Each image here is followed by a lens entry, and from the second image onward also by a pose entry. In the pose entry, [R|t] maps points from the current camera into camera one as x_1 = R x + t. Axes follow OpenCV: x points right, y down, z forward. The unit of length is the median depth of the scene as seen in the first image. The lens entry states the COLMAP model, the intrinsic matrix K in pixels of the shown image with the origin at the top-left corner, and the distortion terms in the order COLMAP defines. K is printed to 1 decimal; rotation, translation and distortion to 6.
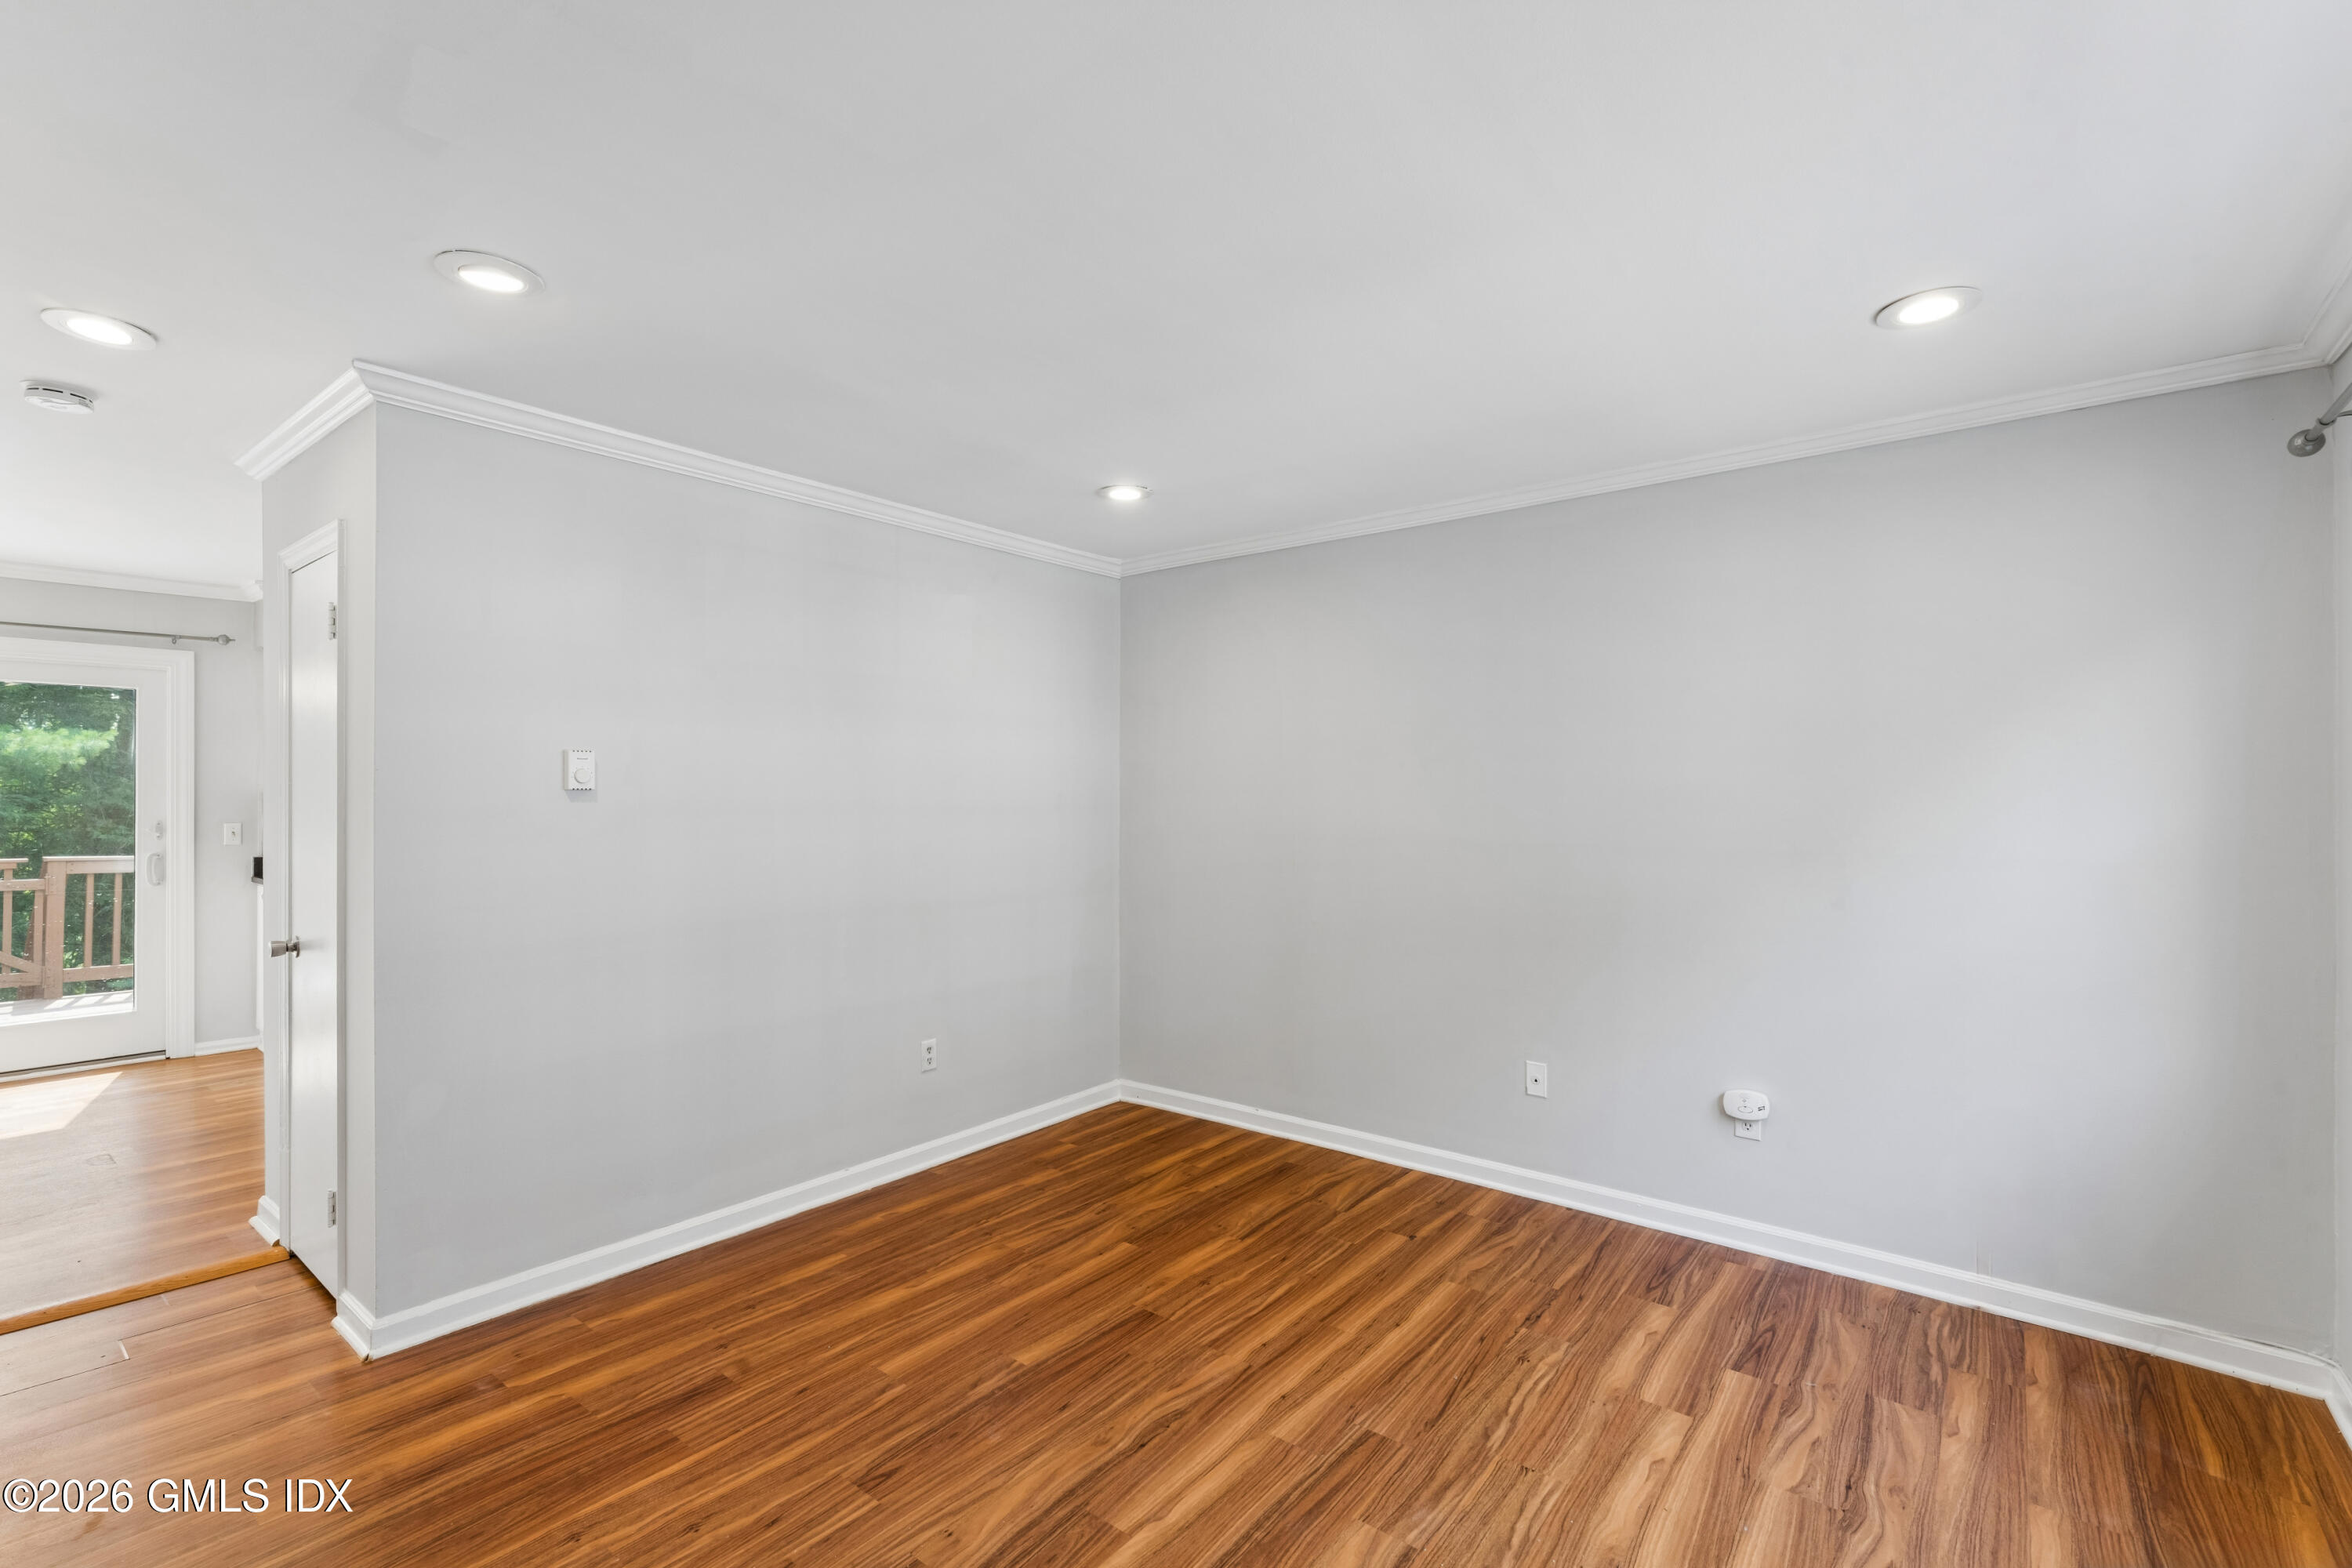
lens RADIAL K [[1037.6, 0, 1191.7], [0, 1037.6, 792.3], [0, 0, 1]] dist [0.002937, 0.000931]
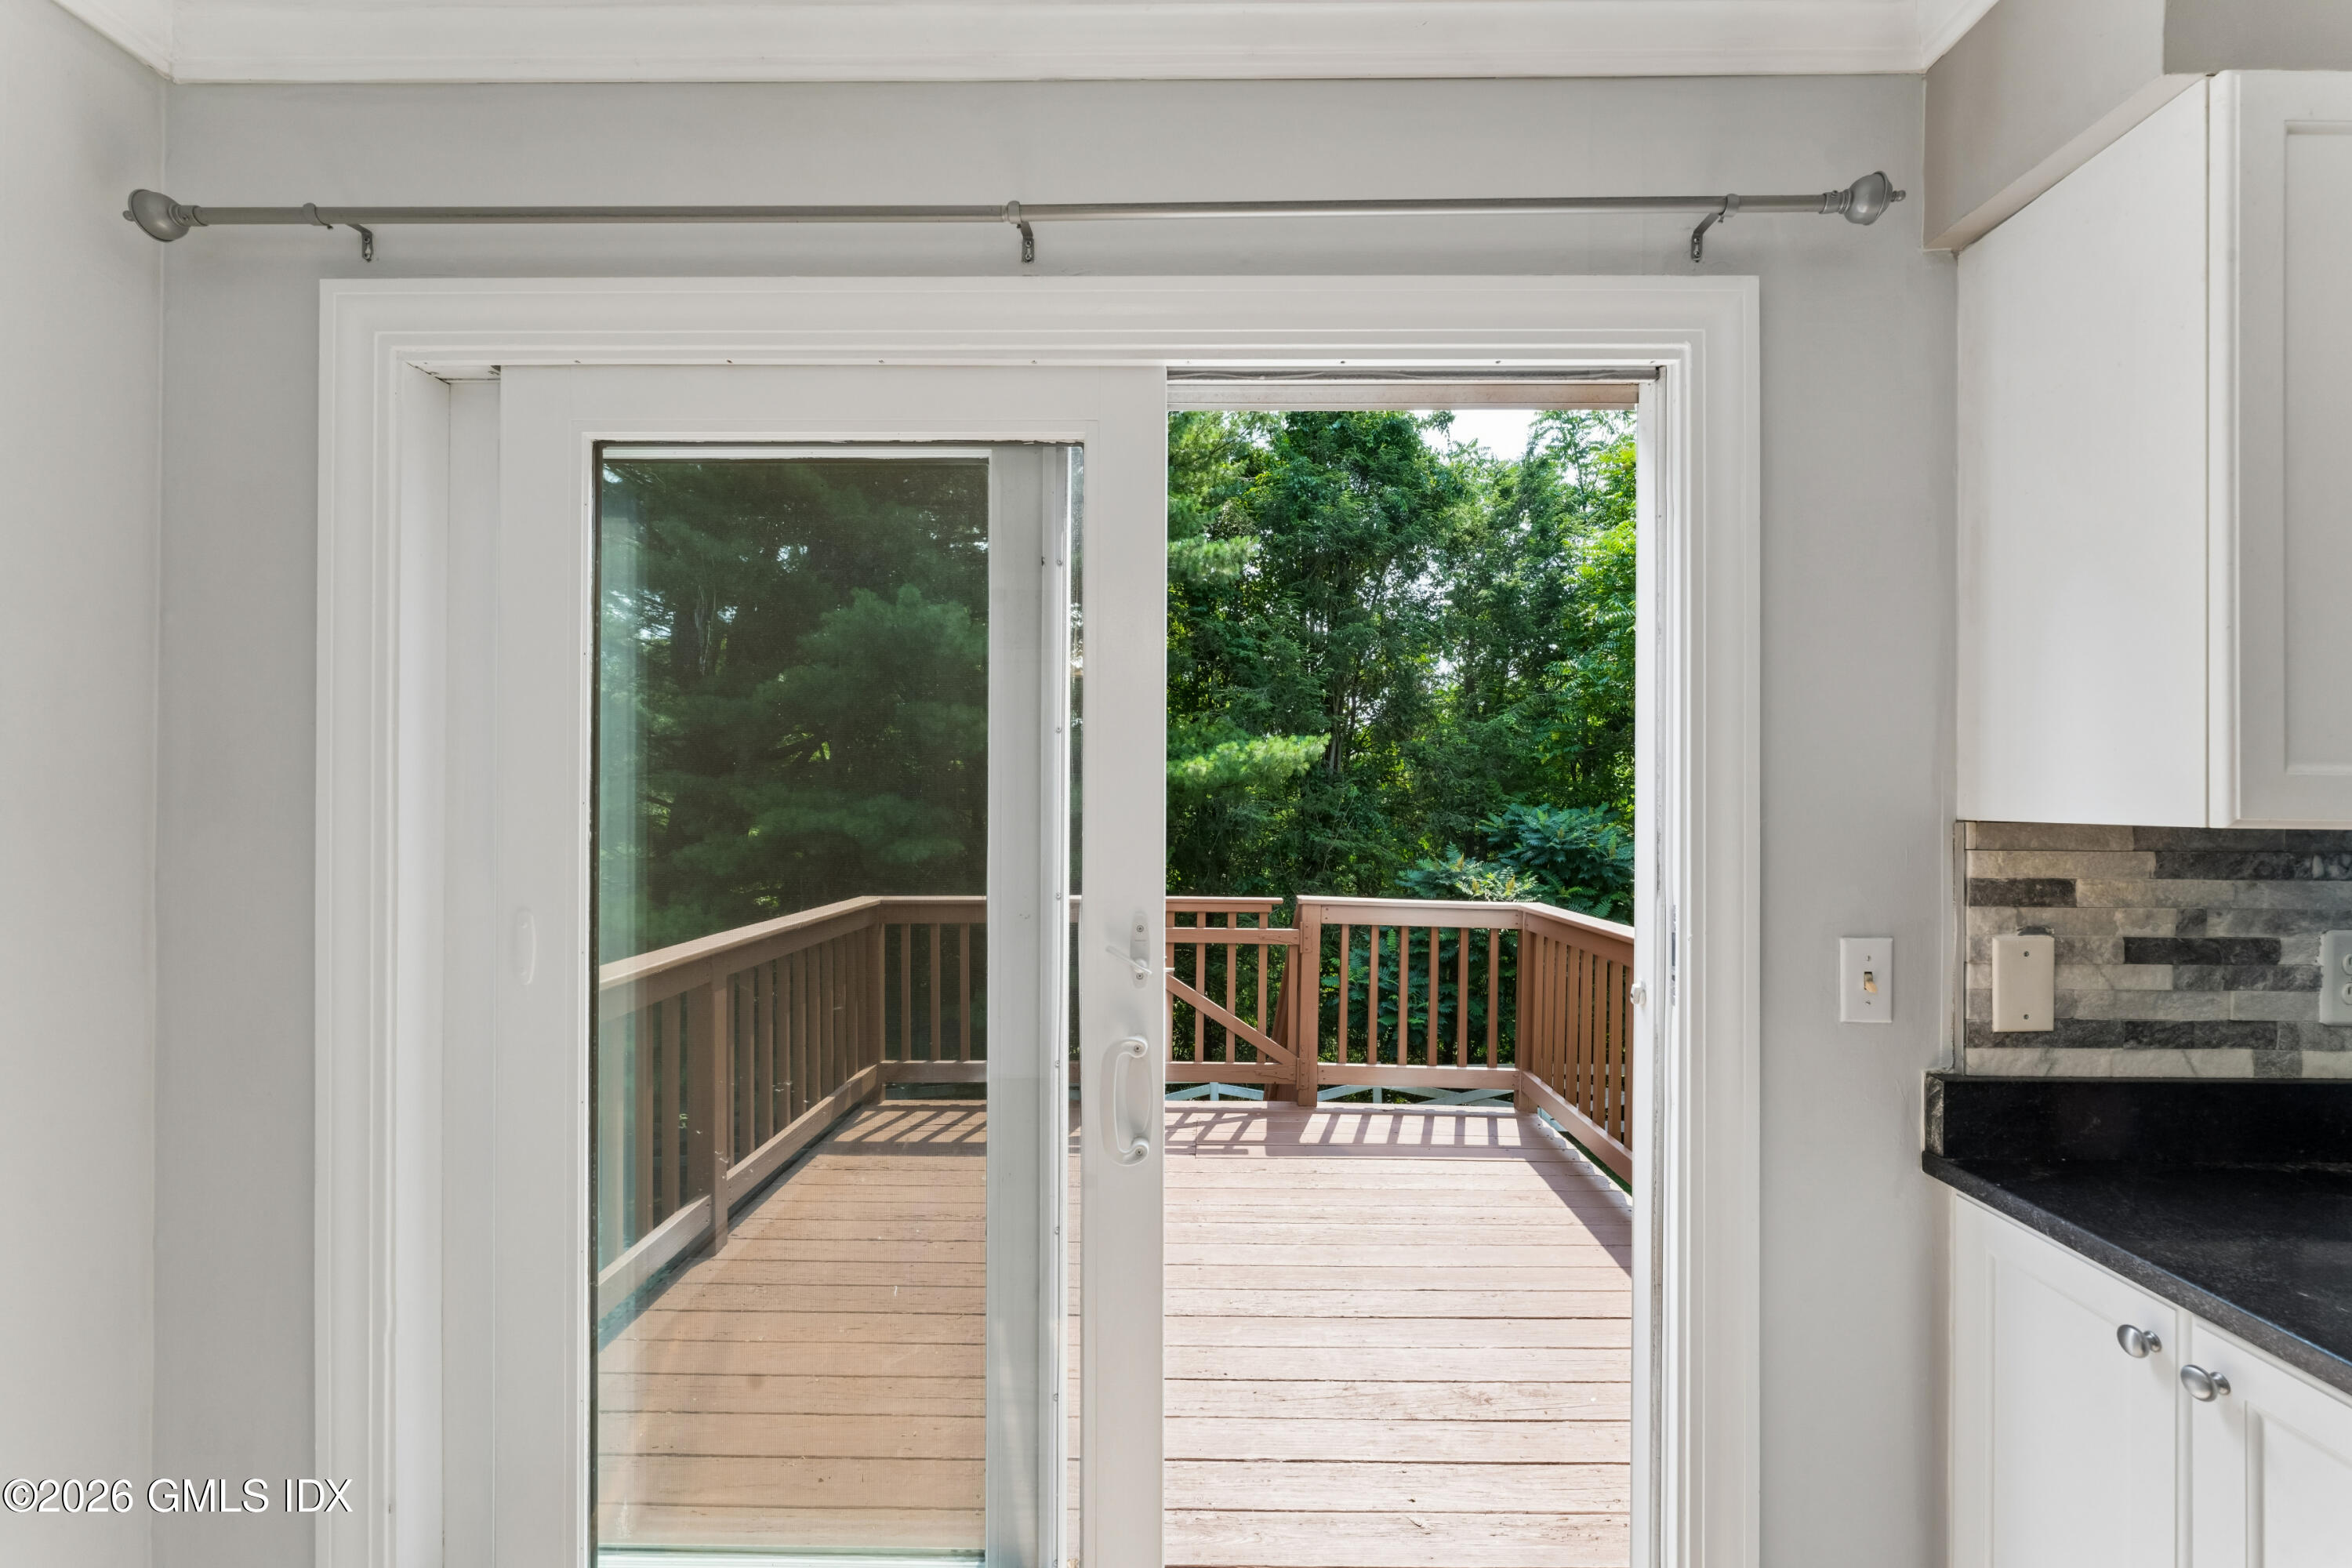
lens RADIAL K [[953.8, 0, 1179.6], [0, 953.8, 792.2], [0, 0, 1]] dist [0.001254, -0.000262]
pose [[0.600953, -0.003341, -0.799277, -0.643979], [0.001861, 0.999994, -0.002781, -0.004223], [0.799282, 0.000184, 0.600956, 0.559361]]
